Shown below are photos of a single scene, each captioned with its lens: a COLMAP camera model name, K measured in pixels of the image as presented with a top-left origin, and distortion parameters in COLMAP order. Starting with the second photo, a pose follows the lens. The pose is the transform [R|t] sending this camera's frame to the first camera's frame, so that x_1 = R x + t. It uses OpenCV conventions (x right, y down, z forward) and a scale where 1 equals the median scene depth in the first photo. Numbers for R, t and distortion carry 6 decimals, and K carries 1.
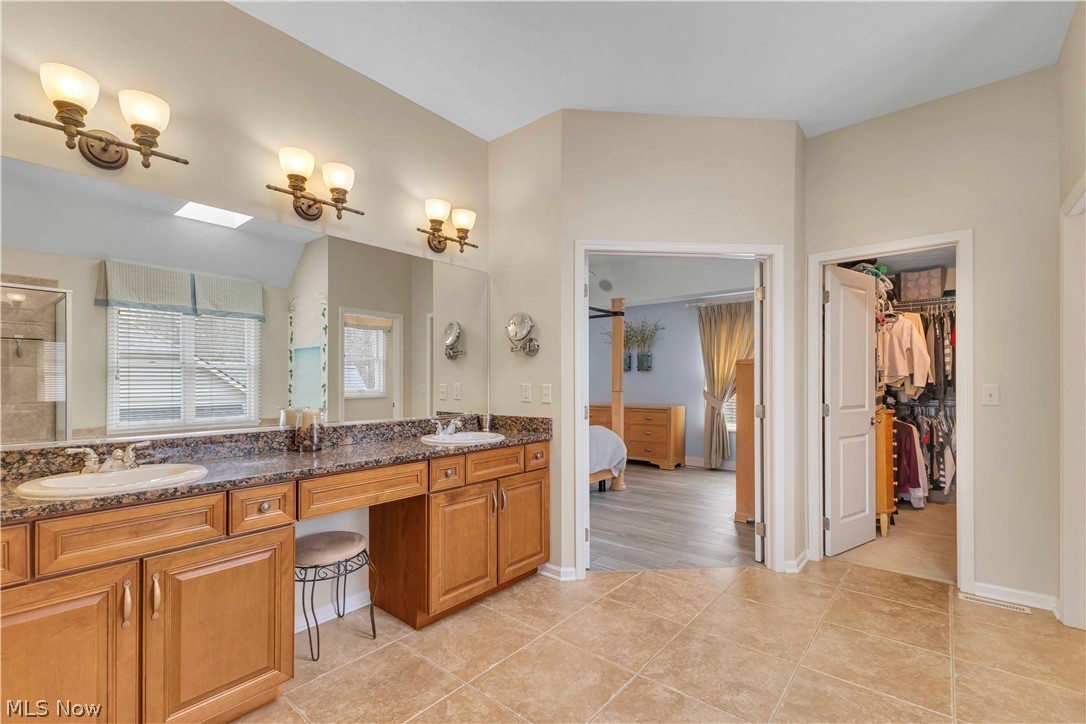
lens RADIAL K [[474.7, 0, 541.0], [0, 474.7, 382.9], [0, 0, 1]] dist [0.007916, 0.000169]
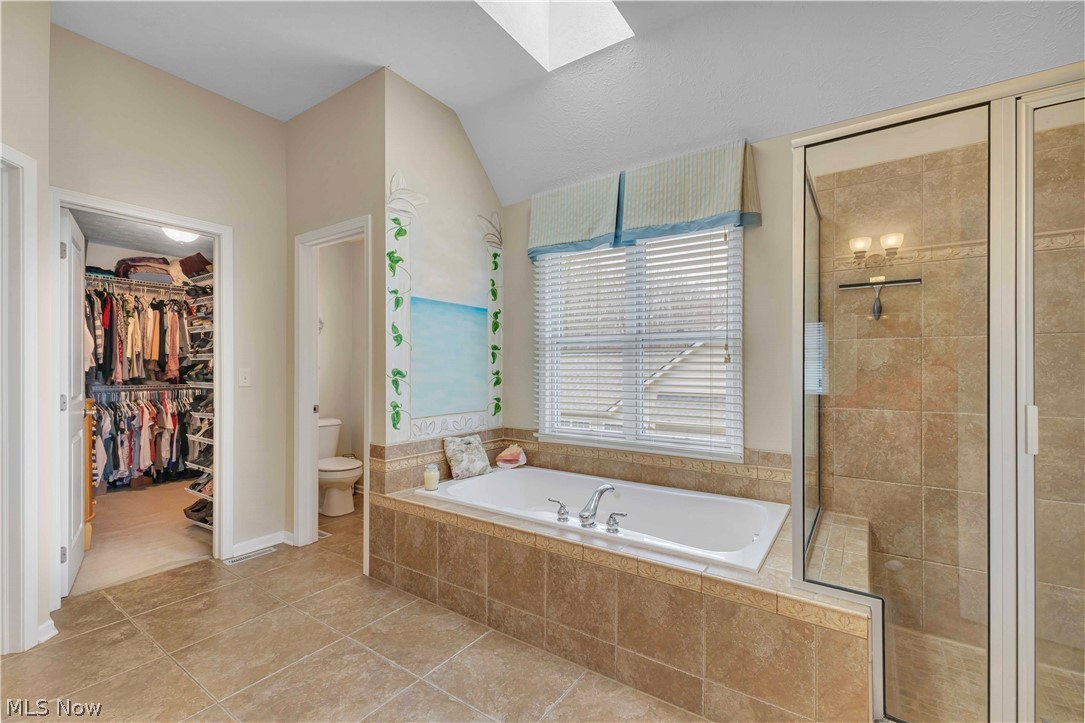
lens RADIAL K [[474.2, 0, 541.4], [0, 474.2, 366.8], [0, 0, 1]] dist [0.007916, 0.000169]
pose [[-0.098621, 0.007706, 0.995095, -0.267390], [-0.003710, 0.999960, -0.008111, 0.007505], [-0.995118, -0.004491, -0.098588, 0.401164]]
